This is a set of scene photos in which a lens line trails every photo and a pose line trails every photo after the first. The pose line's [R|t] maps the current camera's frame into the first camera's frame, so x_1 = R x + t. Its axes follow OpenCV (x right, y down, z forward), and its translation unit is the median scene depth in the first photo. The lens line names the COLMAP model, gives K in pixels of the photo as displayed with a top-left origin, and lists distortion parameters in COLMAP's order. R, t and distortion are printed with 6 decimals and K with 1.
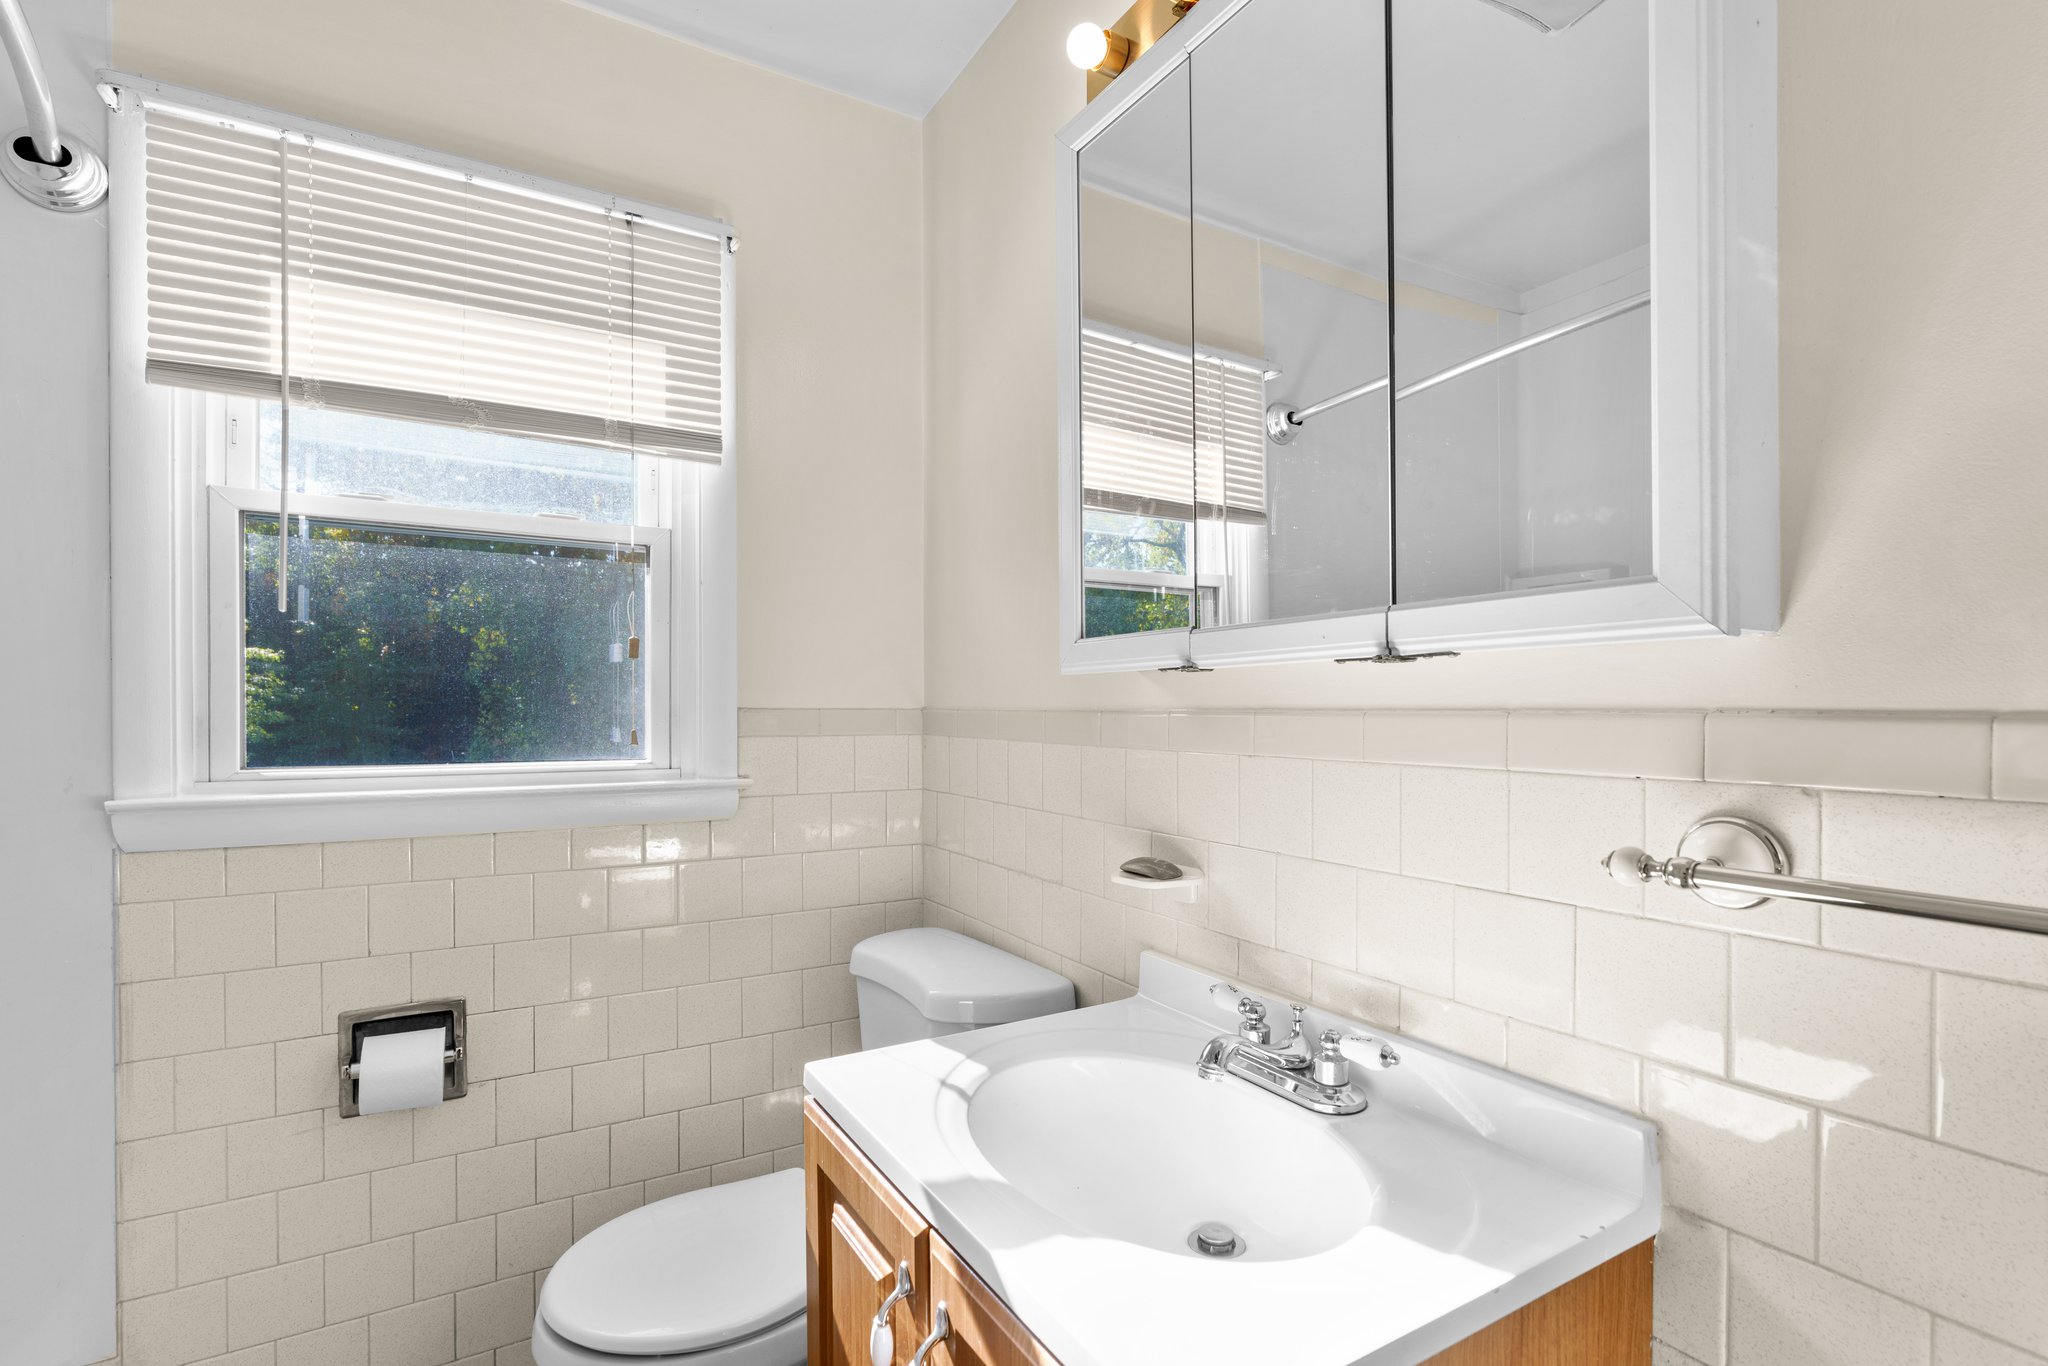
lens RADIAL K [[878.4, 0, 1043.5], [0, 878.4, 709.2], [0, 0, 1]] dist [-0.015559, 0.005996]
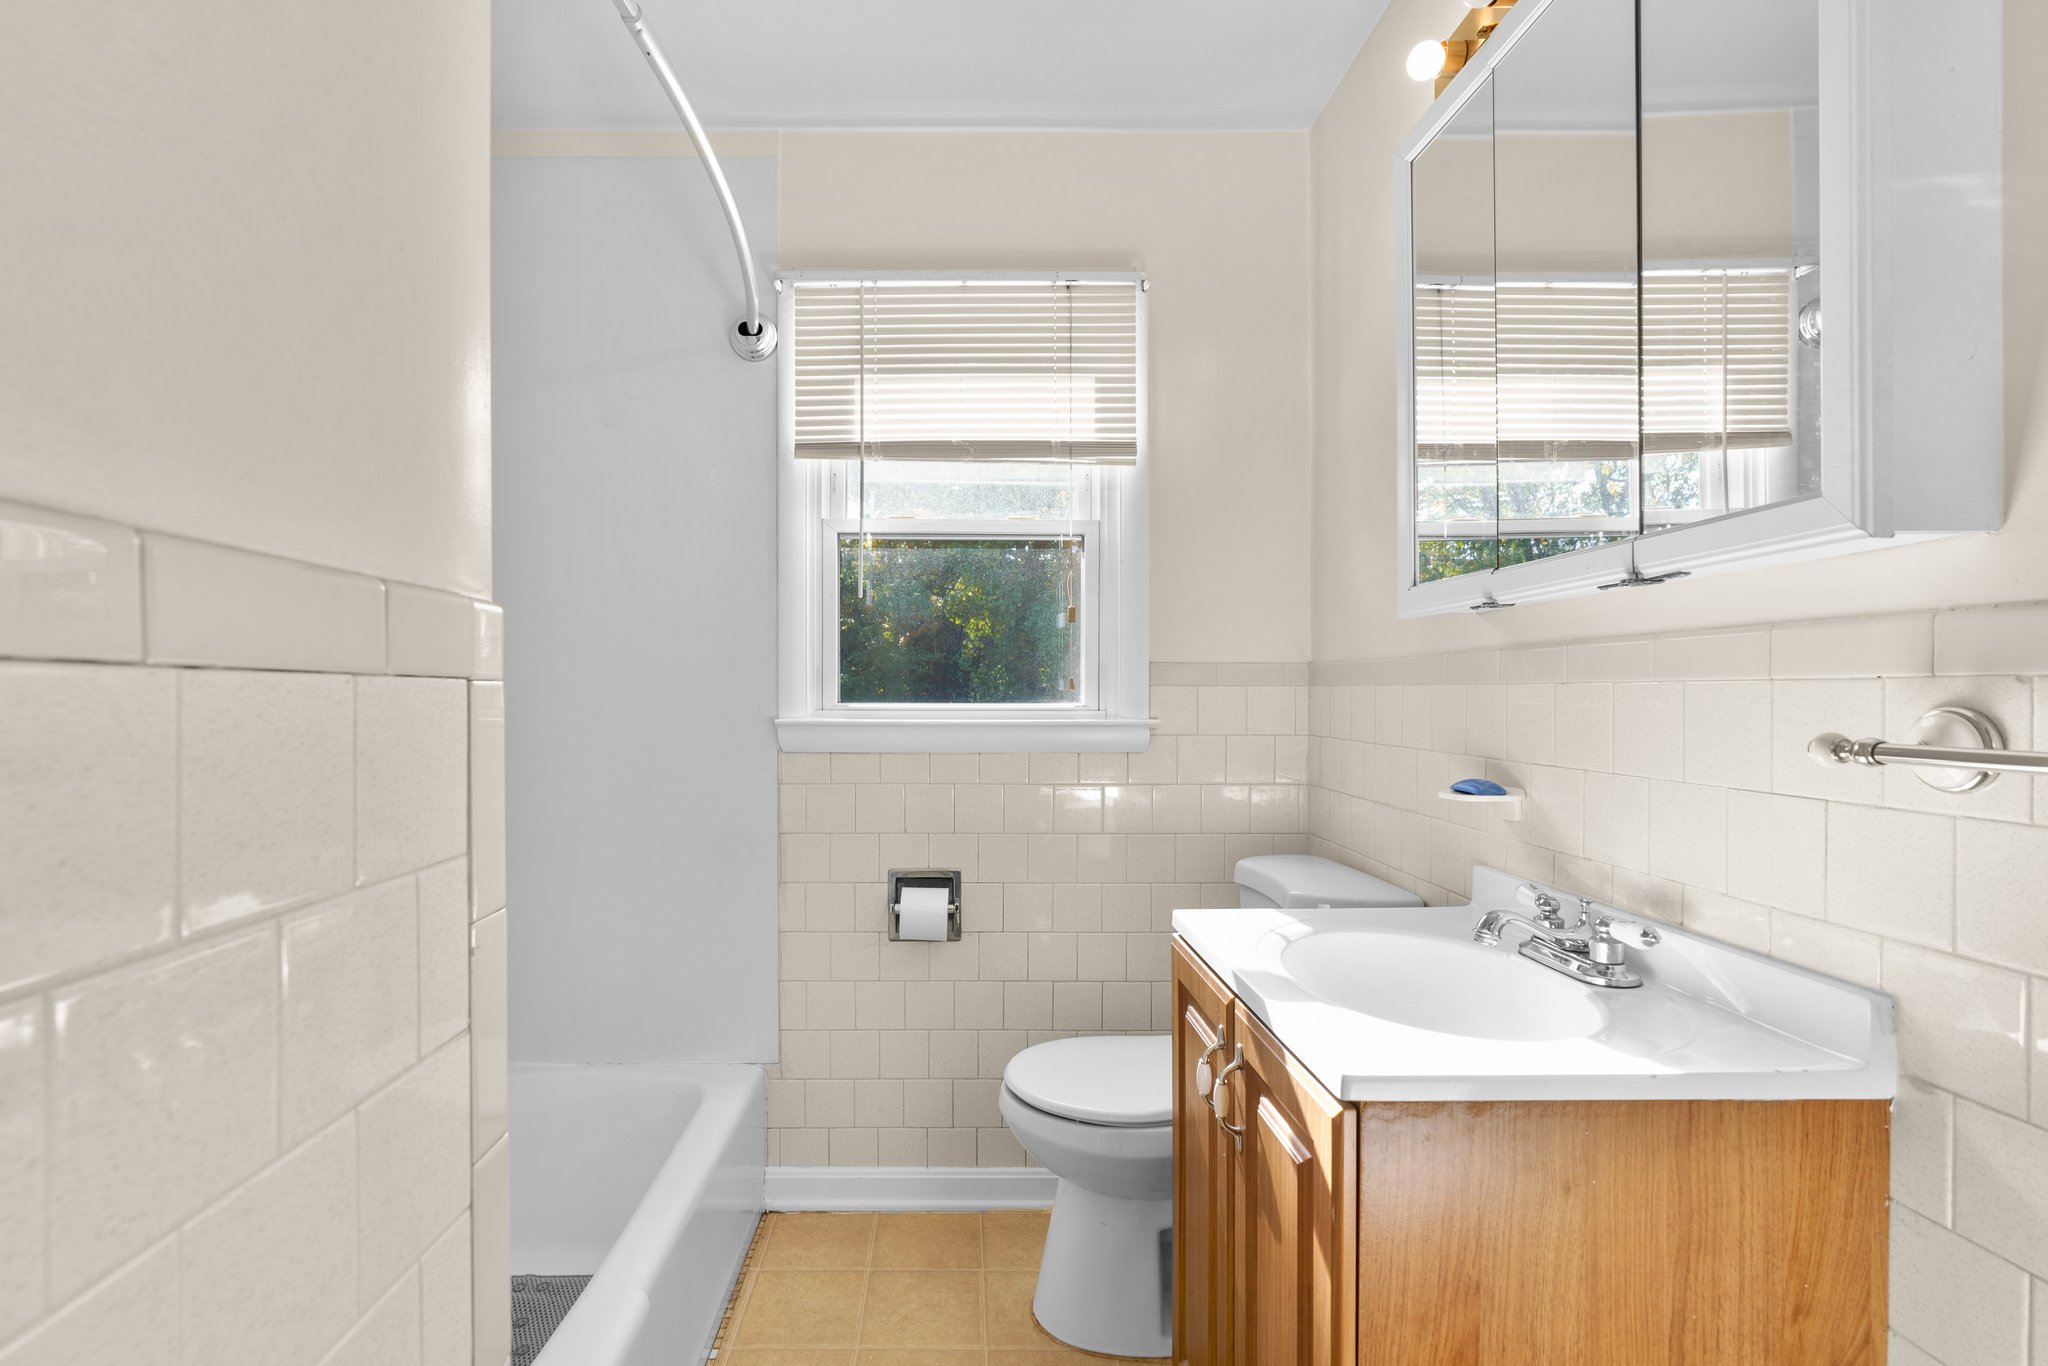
lens RADIAL K [[926.2, 0, 1024.6], [0, 926.2, 690.2], [0, 0, 1]] dist [-0.012894, 0.008458]
pose [[0.870694, 0.001498, -0.491823, 0.174378], [-0.003191, 0.999992, -0.002604, 0.054228], [0.491815, 0.003837, 0.870691, -0.271937]]
